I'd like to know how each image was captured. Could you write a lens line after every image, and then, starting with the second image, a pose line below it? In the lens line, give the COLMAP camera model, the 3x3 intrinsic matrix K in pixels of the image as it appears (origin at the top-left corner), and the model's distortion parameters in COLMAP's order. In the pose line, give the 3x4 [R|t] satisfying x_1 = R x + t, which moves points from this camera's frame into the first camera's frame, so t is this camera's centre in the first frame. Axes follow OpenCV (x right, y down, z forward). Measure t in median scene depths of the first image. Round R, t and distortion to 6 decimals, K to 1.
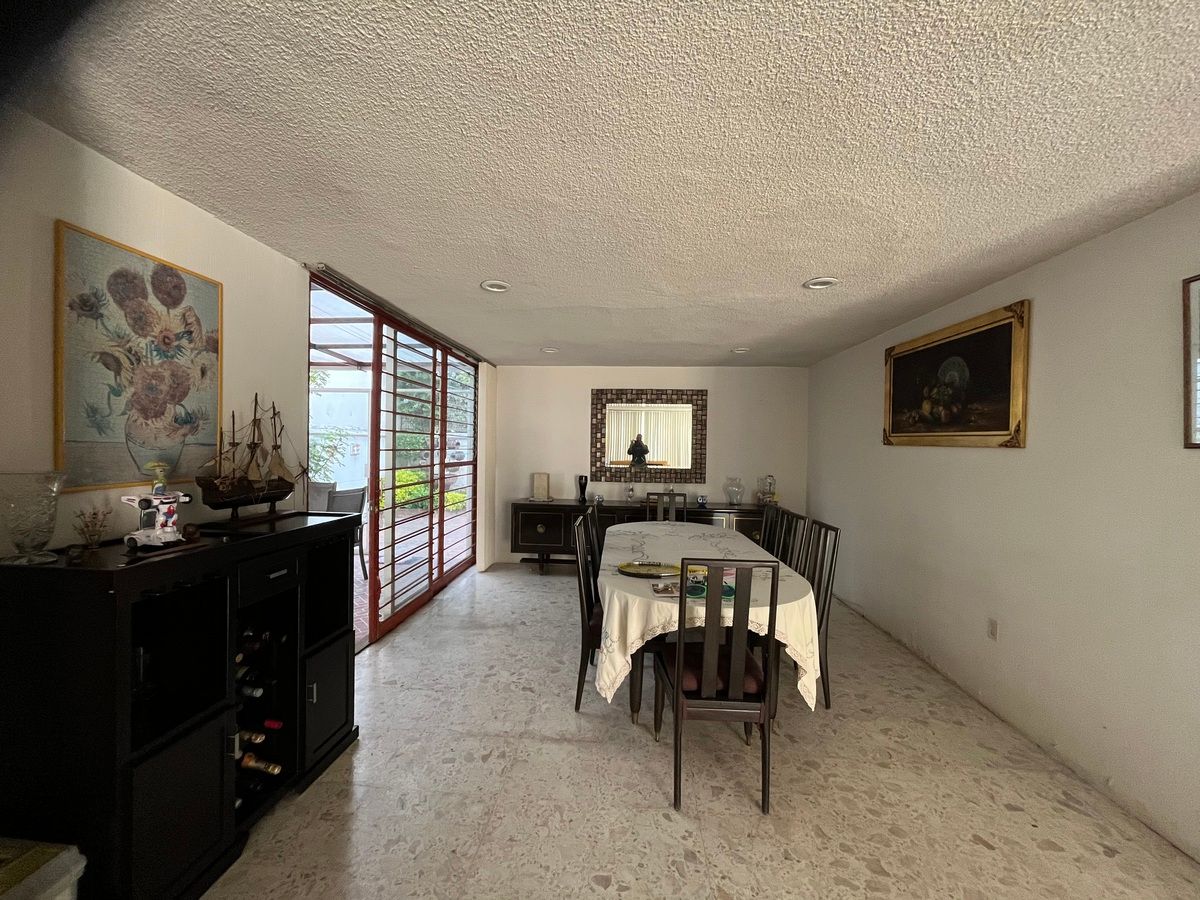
lens RADIAL K [[483.7, 0, 596.9], [0, 483.7, 452.9], [0, 0, 1]] dist [-0.001864, -0.000420]
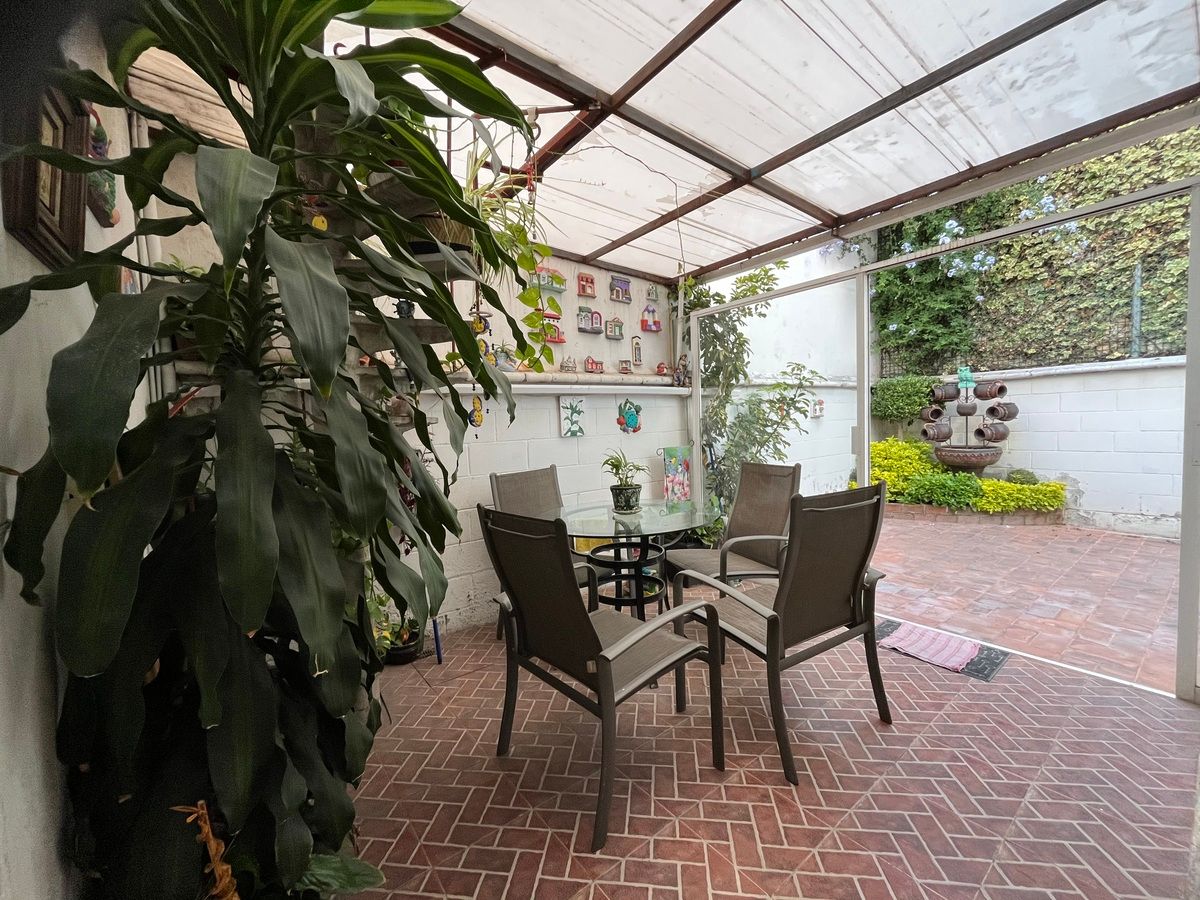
lens RADIAL K [[483.7, 0, 596.9], [0, 483.7, 452.9], [0, 0, 1]] dist [-0.001864, -0.000420]
pose [[0.649045, 0.006588, -0.760721, -0.270766], [0.040872, 0.998216, 0.043516, 0.015707], [0.759651, -0.059336, 0.647618, 0.479932]]
